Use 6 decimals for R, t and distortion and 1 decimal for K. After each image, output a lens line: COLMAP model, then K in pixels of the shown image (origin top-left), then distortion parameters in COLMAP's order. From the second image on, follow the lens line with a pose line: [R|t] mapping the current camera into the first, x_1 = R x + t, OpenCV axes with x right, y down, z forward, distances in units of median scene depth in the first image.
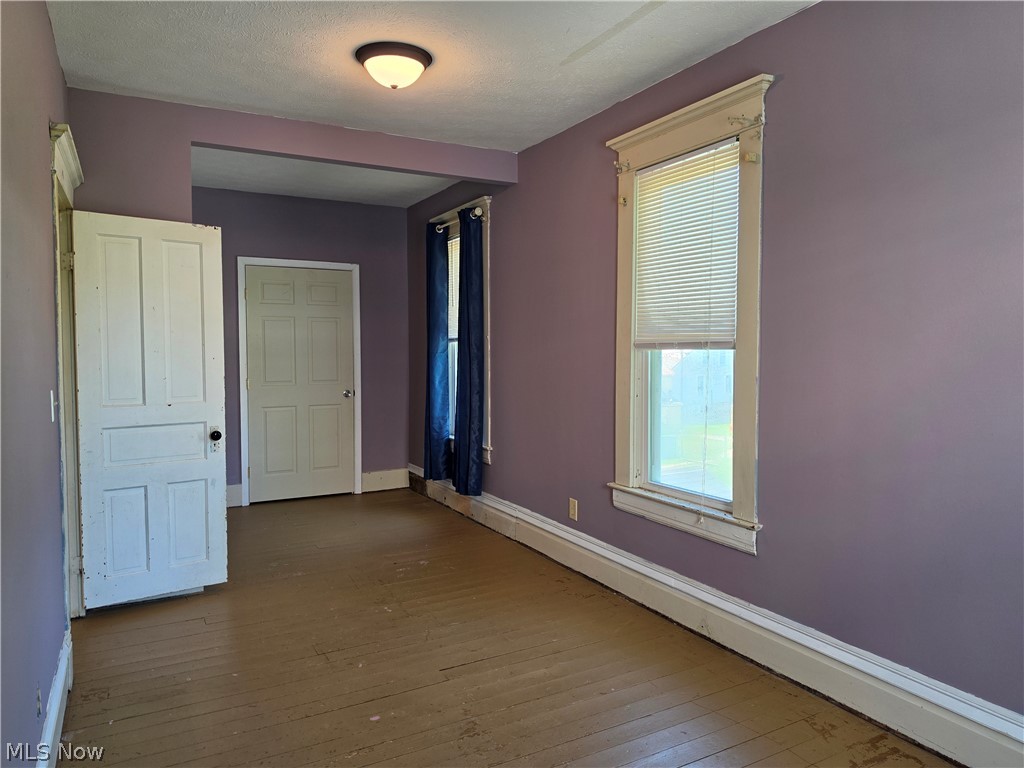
lens RADIAL K [[704.9, 0, 510.7], [0, 704.9, 382.3], [0, 0, 1]] dist [0.043763, -0.061105]
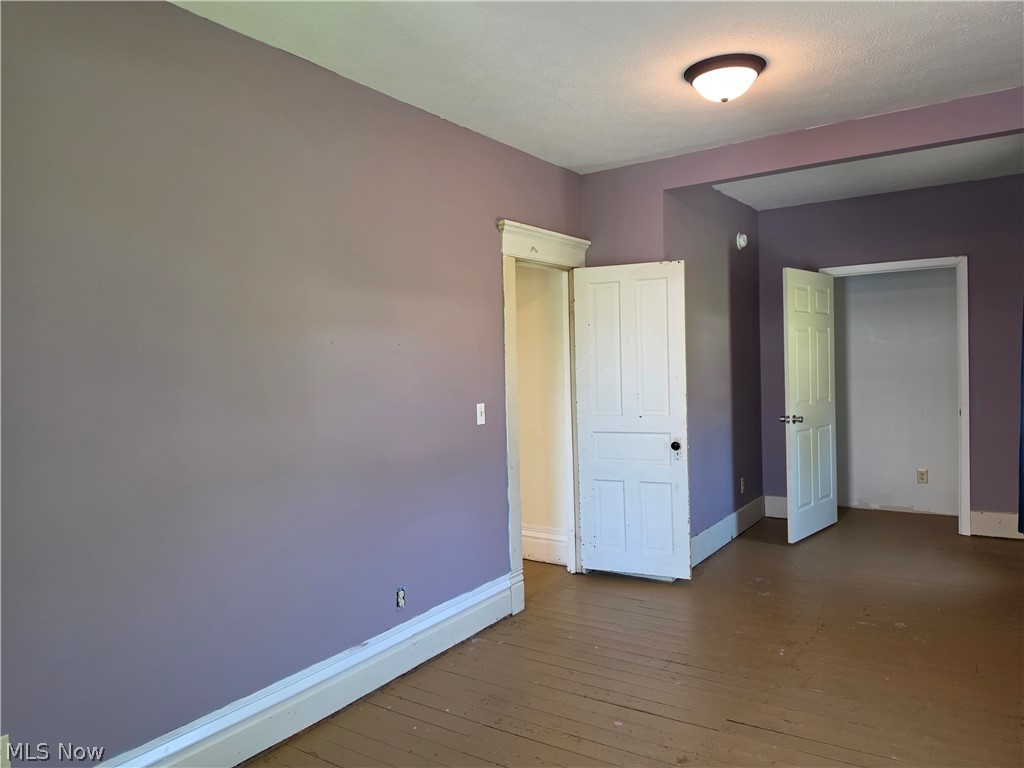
lens RADIAL K [[704.9, 0, 511.2], [0, 704.9, 382.4], [0, 0, 1]] dist [0.043763, -0.061105]
pose [[0.459549, 0.010473, -0.888091, 0.472952], [-0.014779, 0.999882, 0.004144, -0.027208], [0.888030, 0.011221, 0.459650, 0.256763]]
